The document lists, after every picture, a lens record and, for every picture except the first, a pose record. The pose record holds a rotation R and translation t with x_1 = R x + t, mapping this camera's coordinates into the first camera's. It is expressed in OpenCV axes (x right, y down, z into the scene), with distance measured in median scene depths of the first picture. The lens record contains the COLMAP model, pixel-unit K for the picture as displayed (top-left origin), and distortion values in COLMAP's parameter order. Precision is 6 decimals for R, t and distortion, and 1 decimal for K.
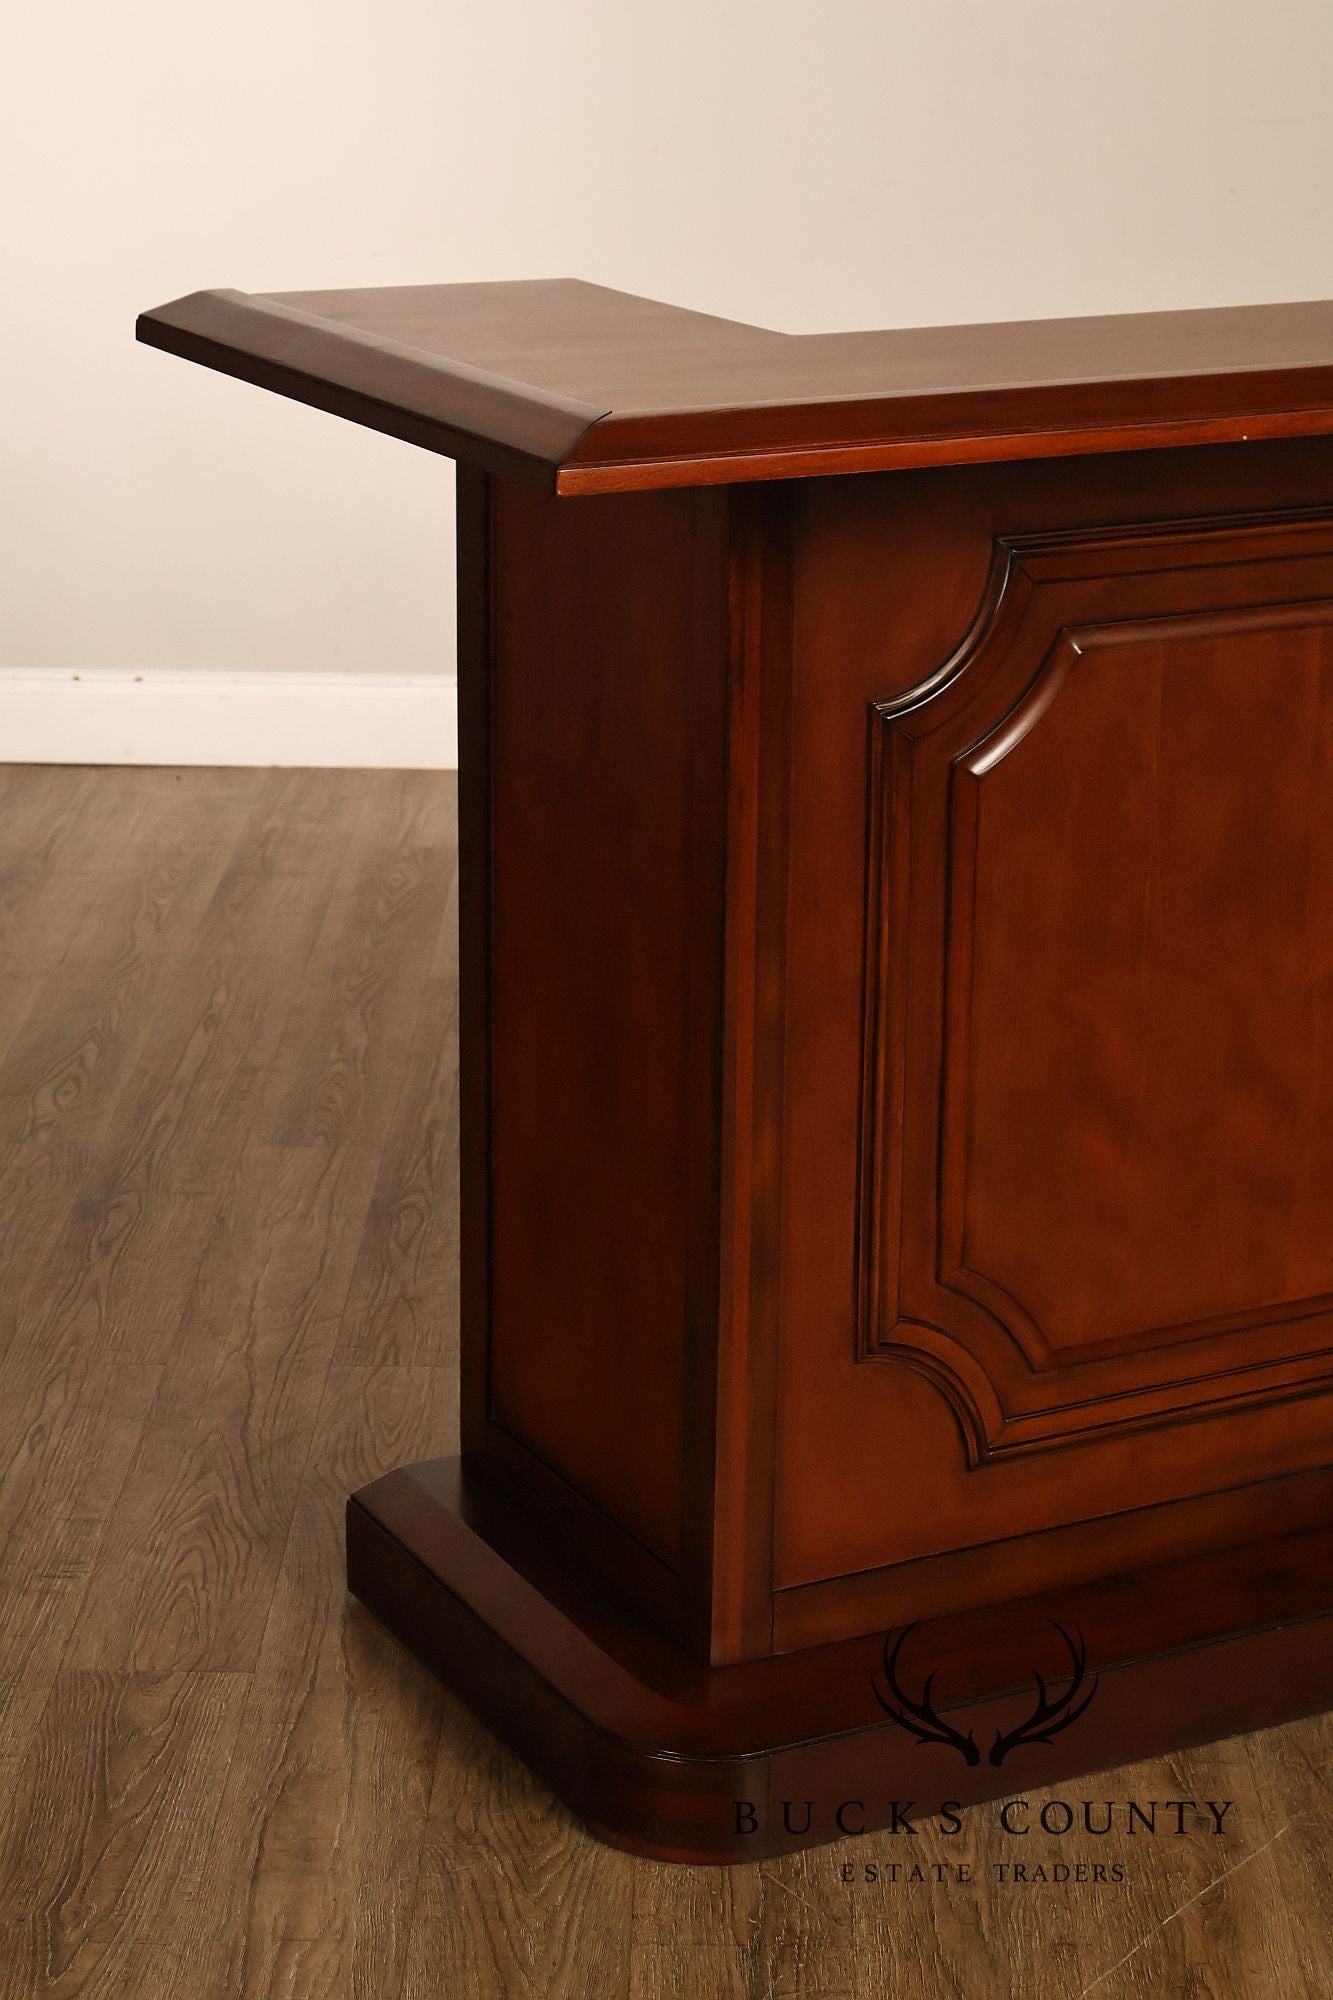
lens RADIAL K [[3974.7, 0, 681.1], [0, 3974.7, 999.7], [0, 0, 1]] dist [0.012060, 0.000000]
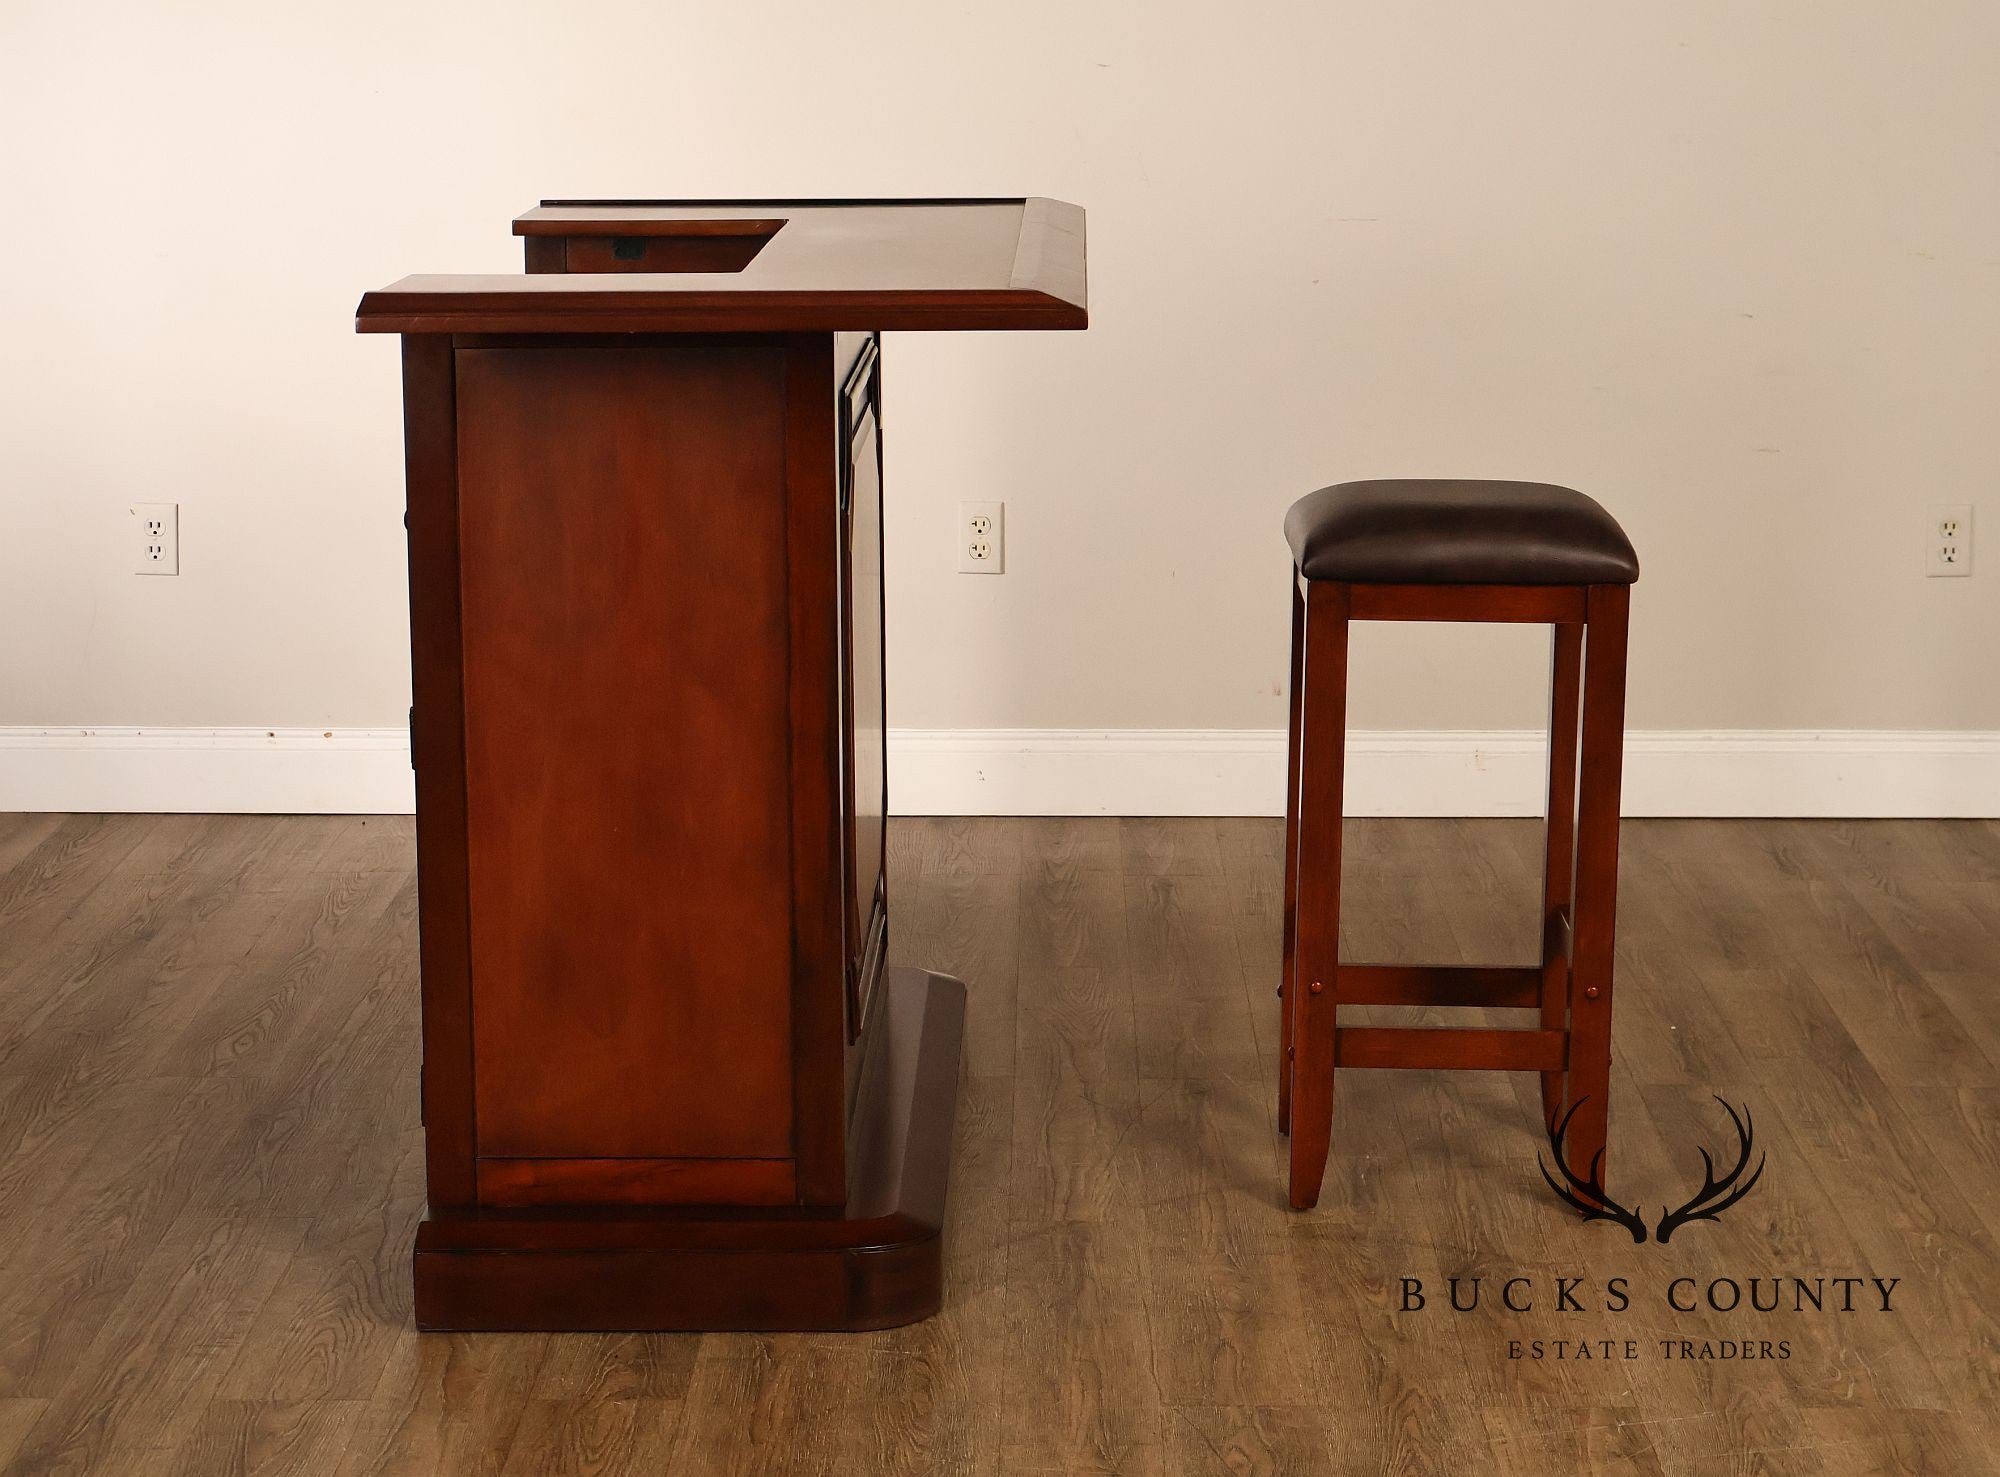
lens RADIAL K [[4480.8, 0, 1009.4], [0, 4480.8, 748.7], [0, 0, 1]] dist [0.017184, 0.000000]
pose [[0.999939, -0.011047, -0.000028, 0.088395], [0.010961, 0.992436, -0.122273, 0.133281], [0.001379, 0.122265, 0.992497, -0.383376]]
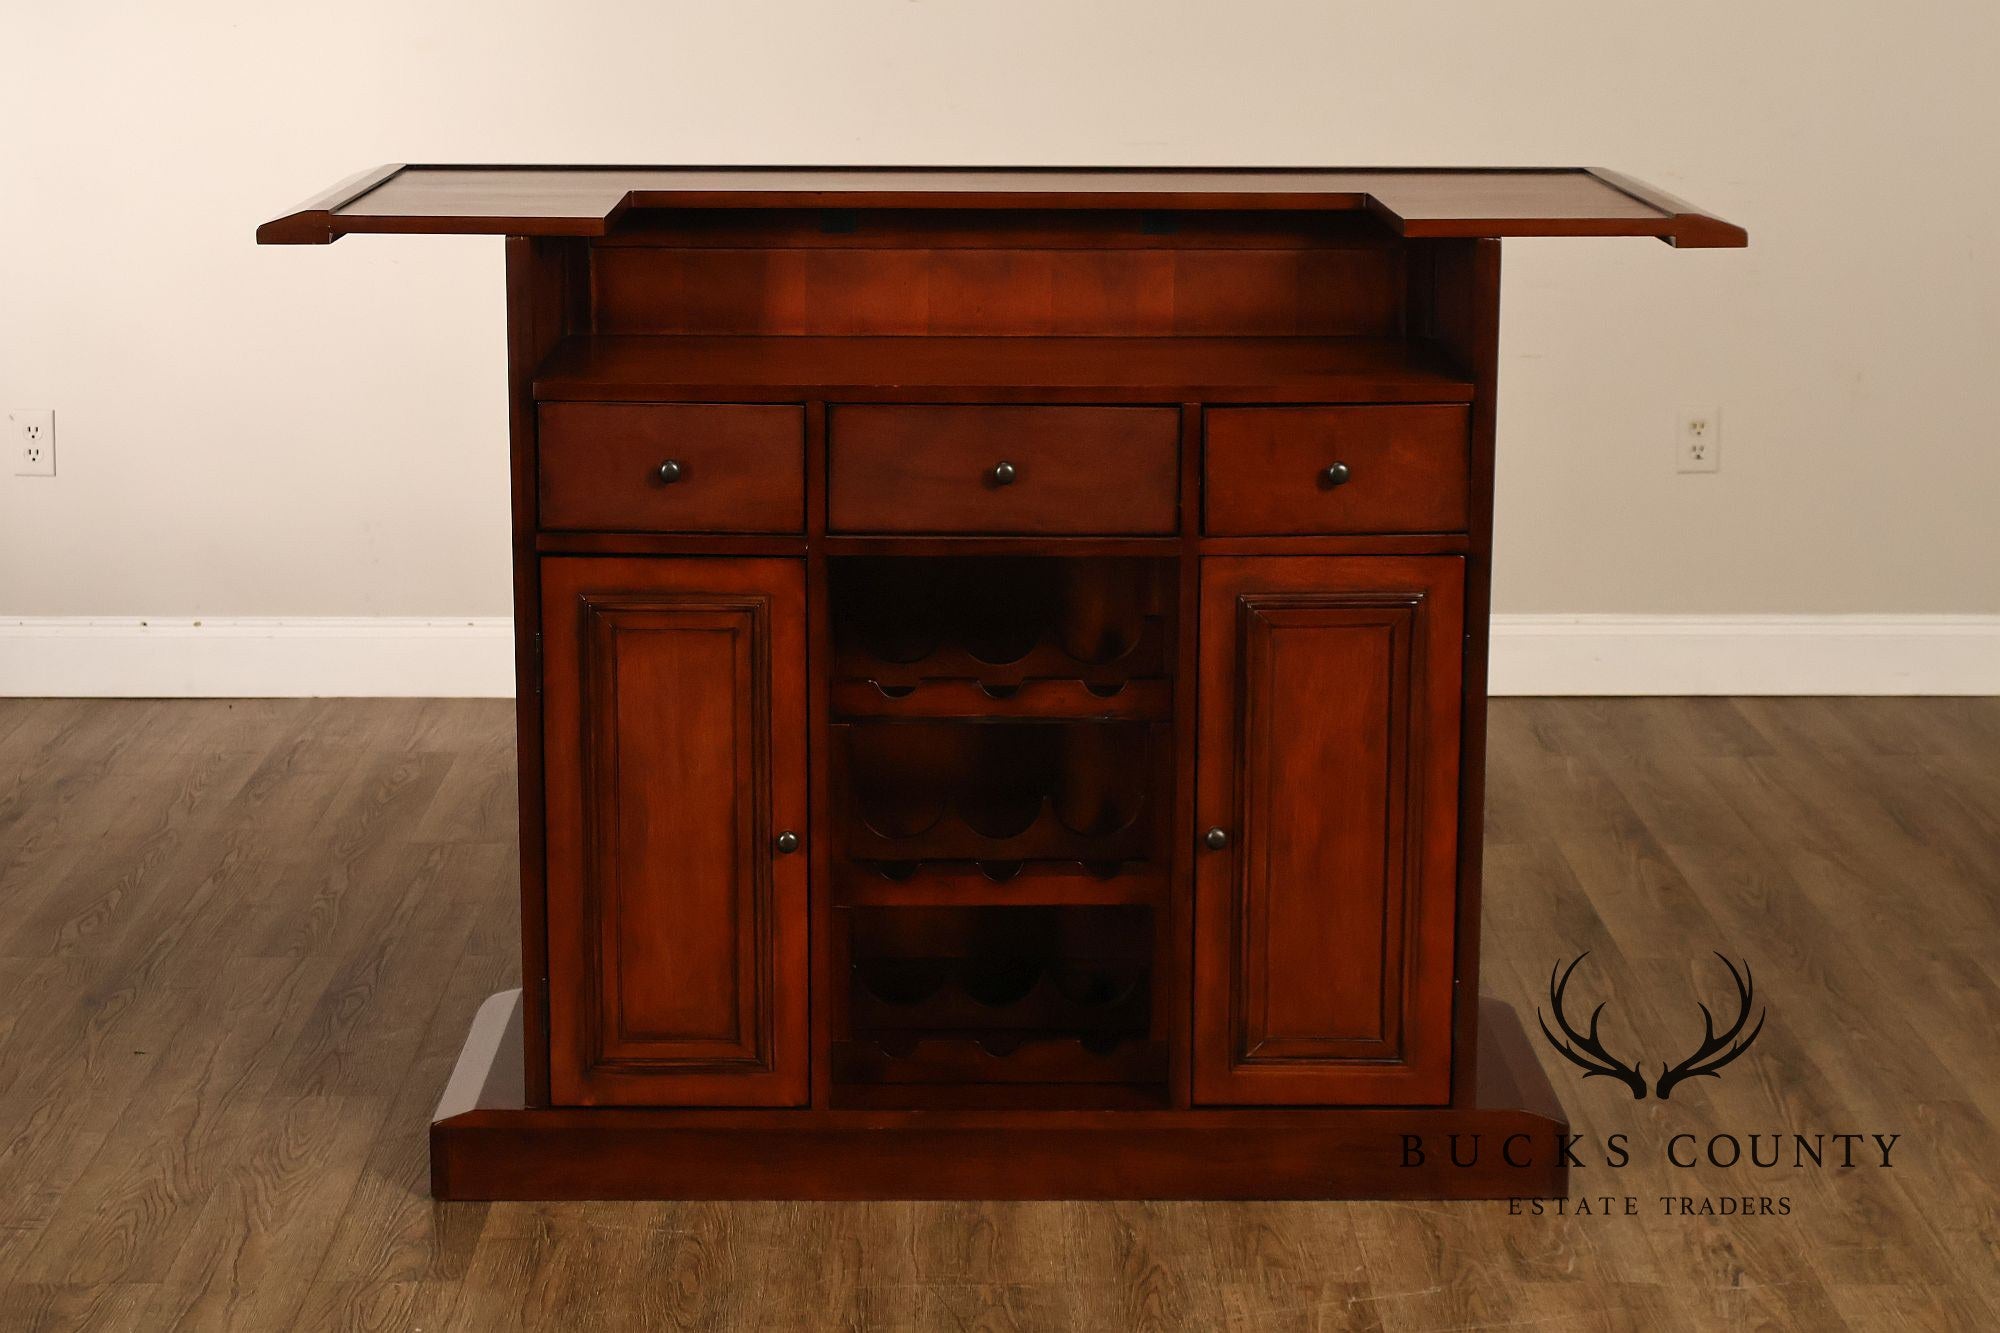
lens RADIAL K [[3974.7, 0, 987.0], [0, 3974.7, 670.4], [0, 0, 1]] dist [0.012060, 0.000000]
pose [[0.999743, -0.014747, 0.017228, 0.133937], [0.016464, 0.994423, -0.104174, 0.104254], [-0.015596, 0.104431, 0.994410, -0.294599]]
